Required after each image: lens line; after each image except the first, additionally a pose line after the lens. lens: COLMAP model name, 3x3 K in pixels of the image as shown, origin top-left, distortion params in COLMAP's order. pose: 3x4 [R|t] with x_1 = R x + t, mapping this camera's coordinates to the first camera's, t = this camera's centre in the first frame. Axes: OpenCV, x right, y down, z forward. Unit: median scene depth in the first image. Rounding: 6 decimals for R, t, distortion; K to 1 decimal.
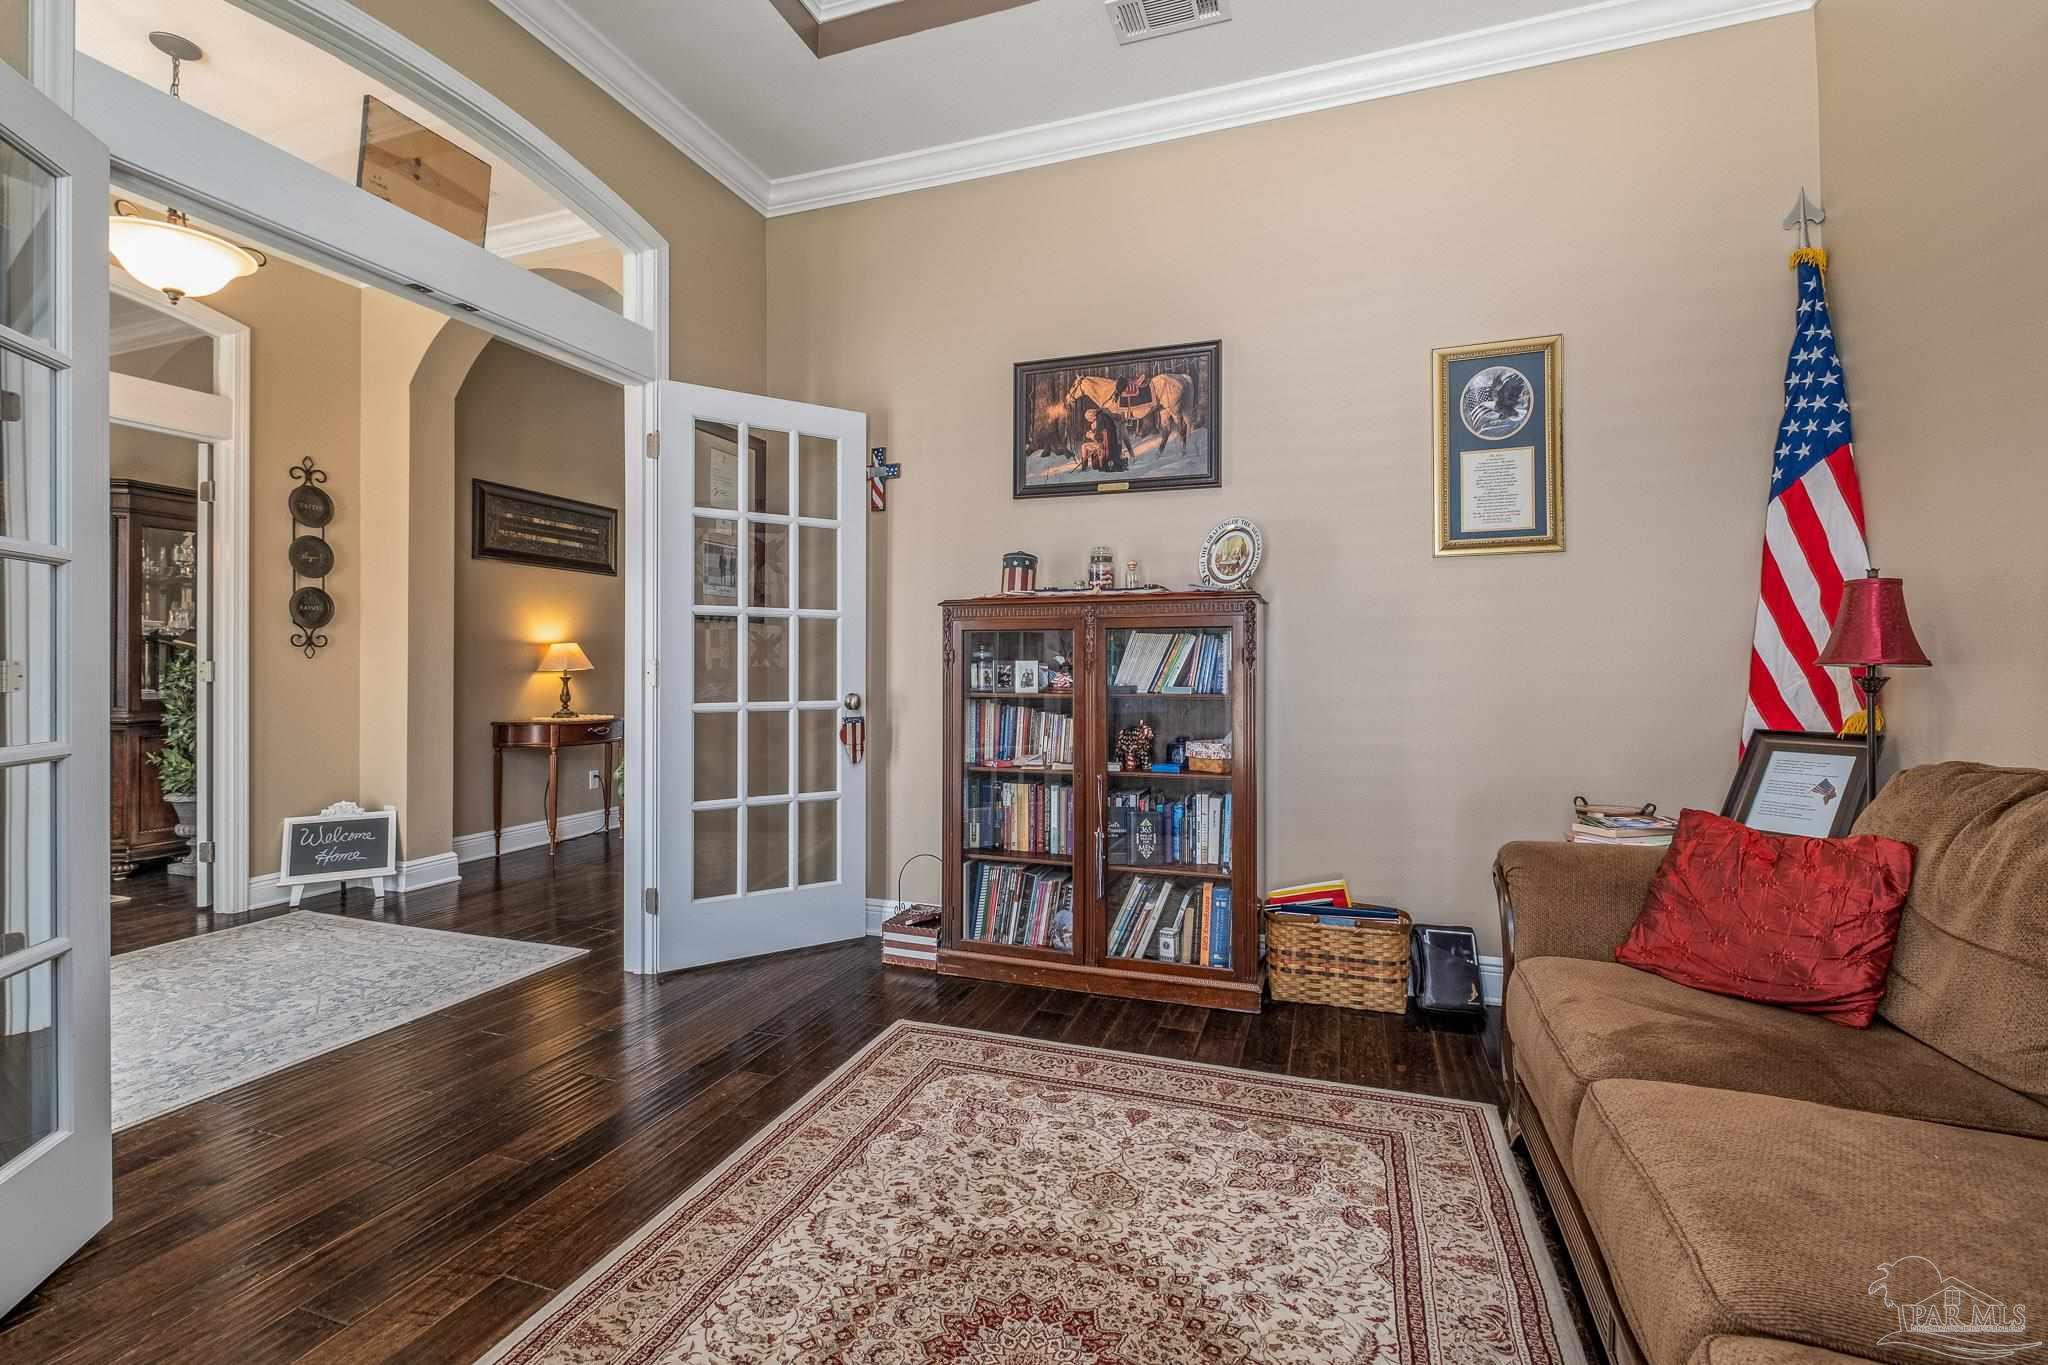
lens RADIAL K [[908.2, 0, 1020.5], [0, 908.2, 668.9], [0, 0, 1]] dist [0.002069, -0.000902]
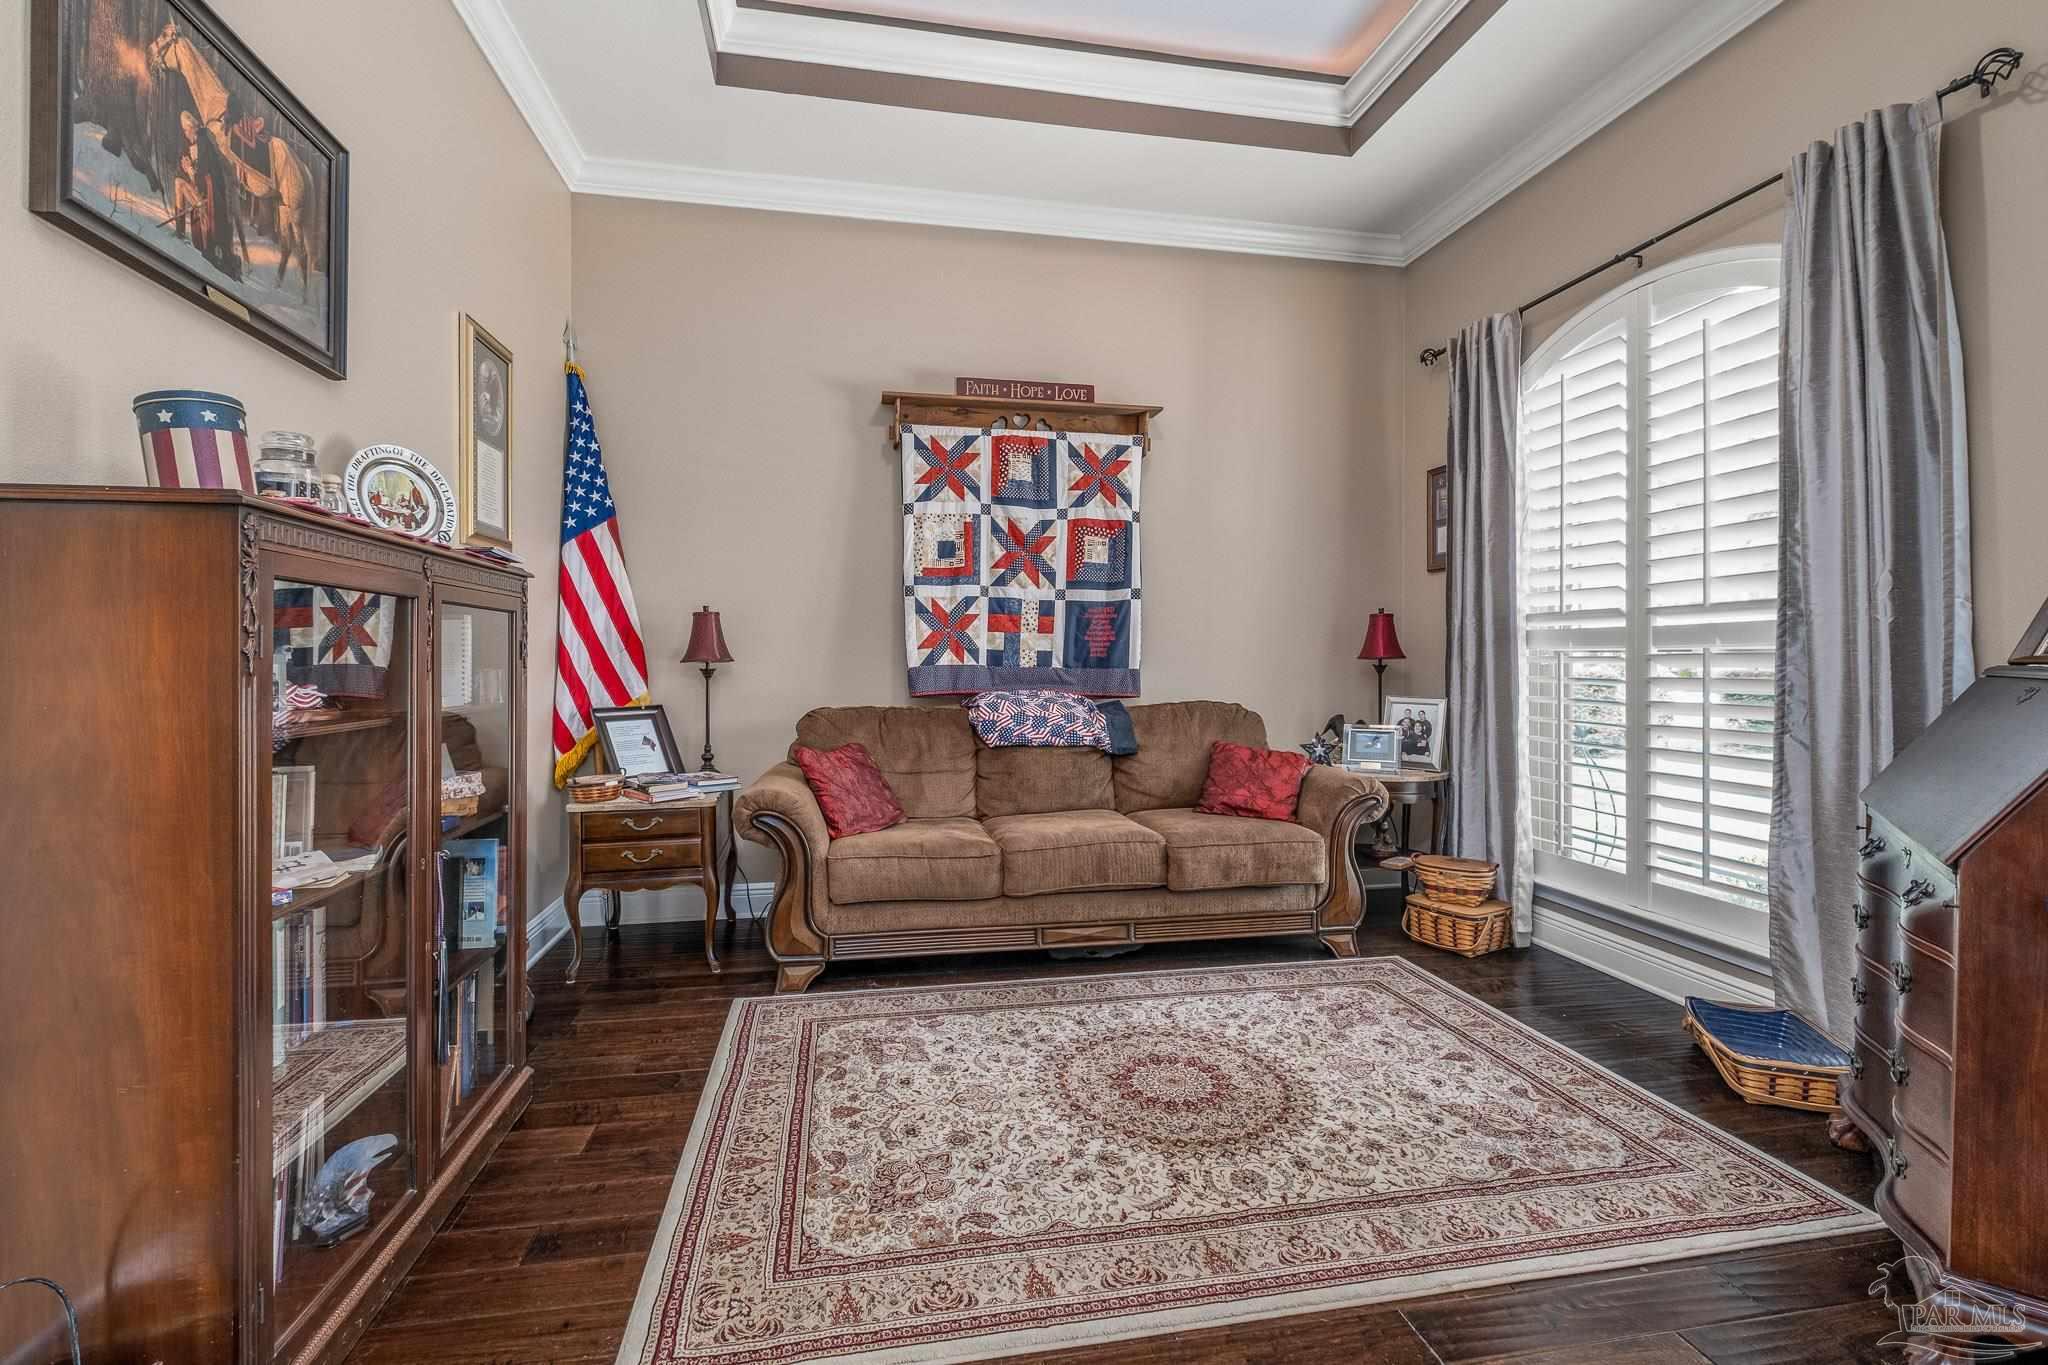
lens RADIAL K [[908.2, 0, 1020.5], [0, 908.2, 668.9], [0, 0, 1]] dist [0.002069, -0.000902]
pose [[-0.505284, -0.008118, 0.862915, -0.829686], [0.003835, 0.999925, 0.011653, -0.007967], [-0.862945, 0.009197, -0.505215, 1.333581]]
